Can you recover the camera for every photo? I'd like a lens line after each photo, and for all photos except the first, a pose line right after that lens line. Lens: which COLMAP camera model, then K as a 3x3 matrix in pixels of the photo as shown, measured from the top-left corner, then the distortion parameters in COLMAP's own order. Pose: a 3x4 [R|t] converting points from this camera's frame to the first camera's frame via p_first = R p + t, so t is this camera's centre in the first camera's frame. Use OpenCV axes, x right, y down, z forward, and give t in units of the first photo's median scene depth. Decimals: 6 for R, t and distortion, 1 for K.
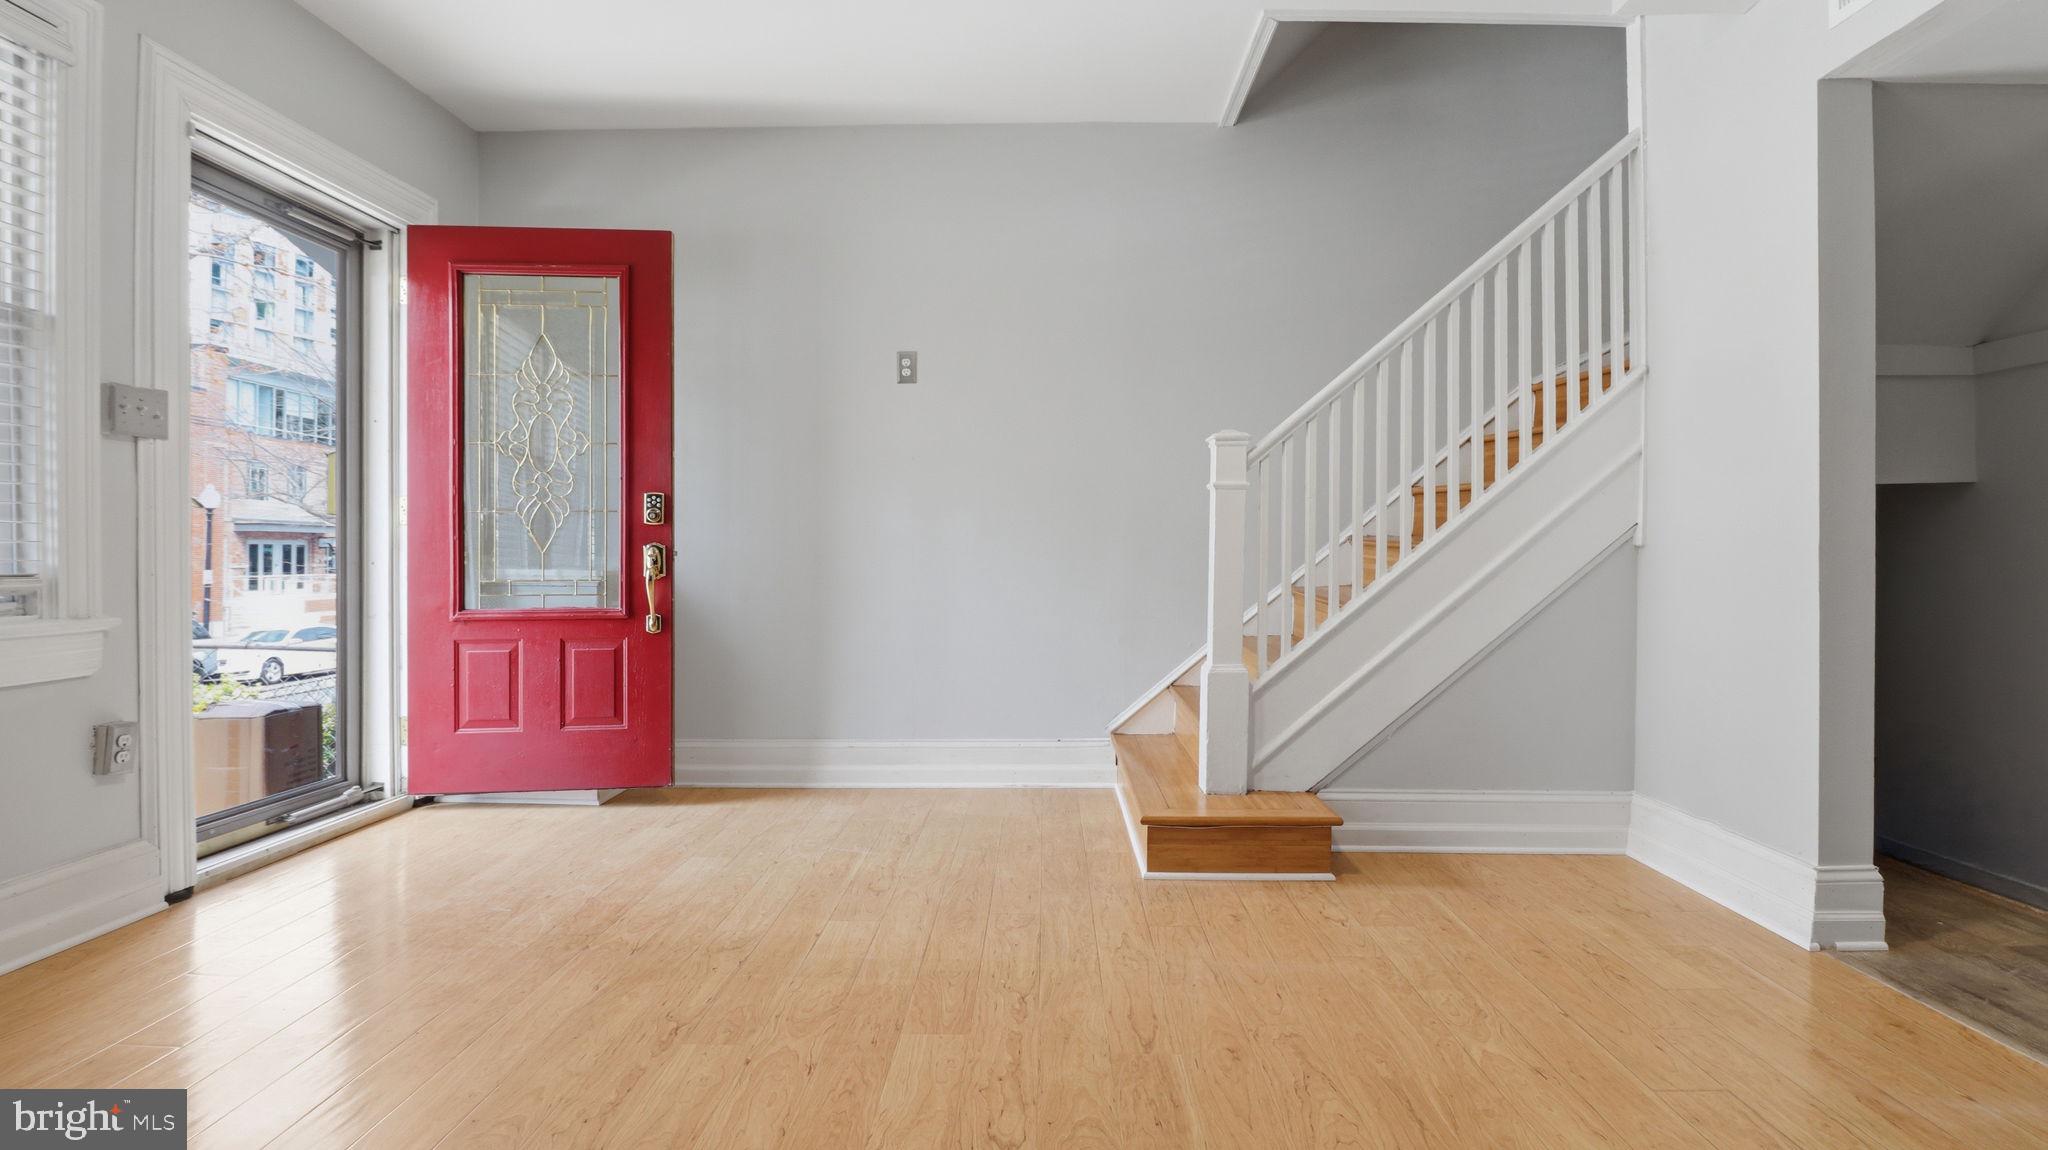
lens RADIAL K [[956.2, 0, 1017.6], [0, 956.2, 545.5], [0, 0, 1]] dist [0.001885, -0.017801]
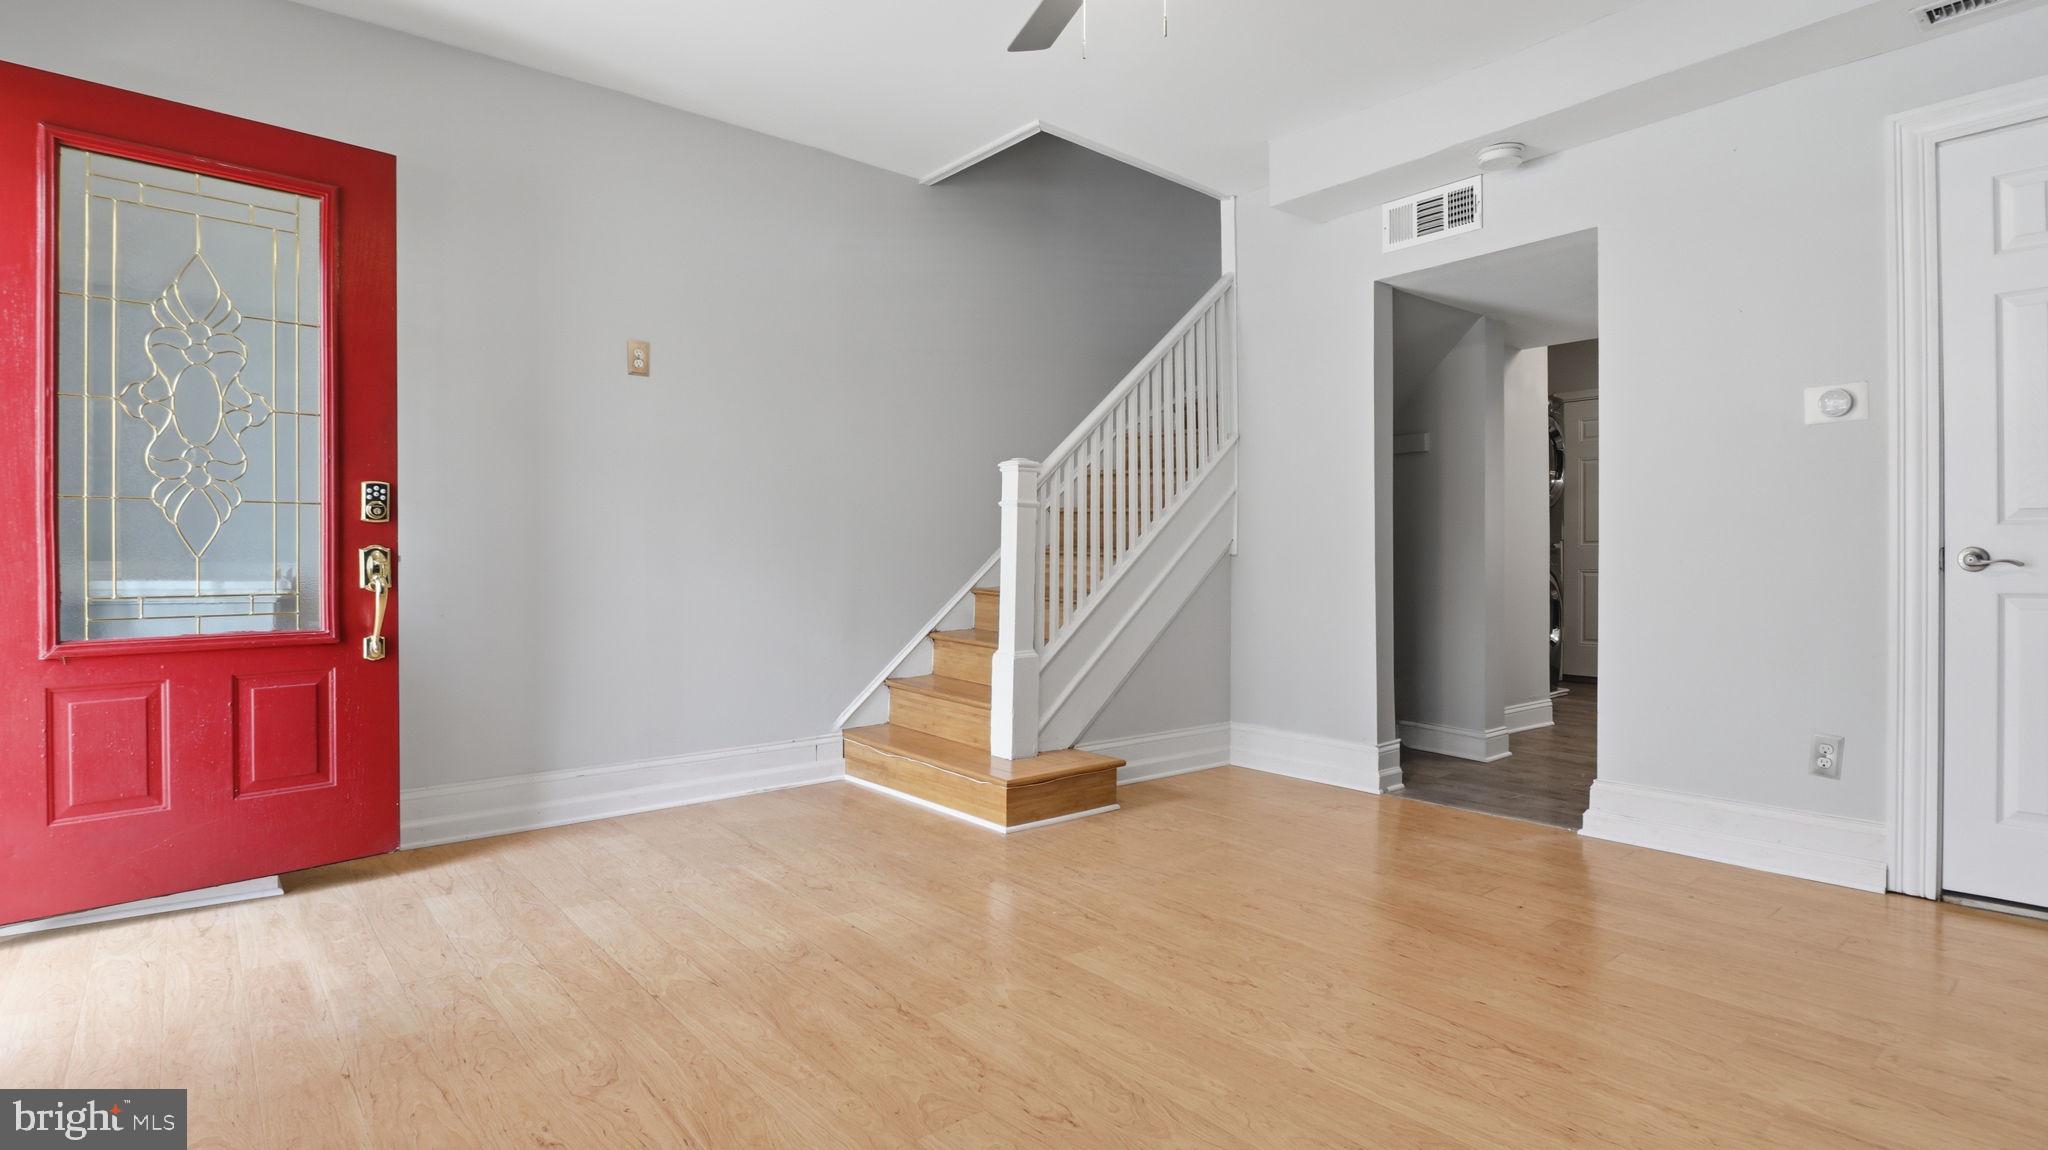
lens RADIAL K [[962.5, 0, 1030.9], [0, 962.5, 544.2], [0, 0, 1]] dist [0.002762, -0.013619]
pose [[0.766391, 0.012066, 0.642261, -0.483460], [-0.007936, 0.999925, -0.009316, -0.000814], [-0.642325, 0.002043, 0.766430, 0.045890]]
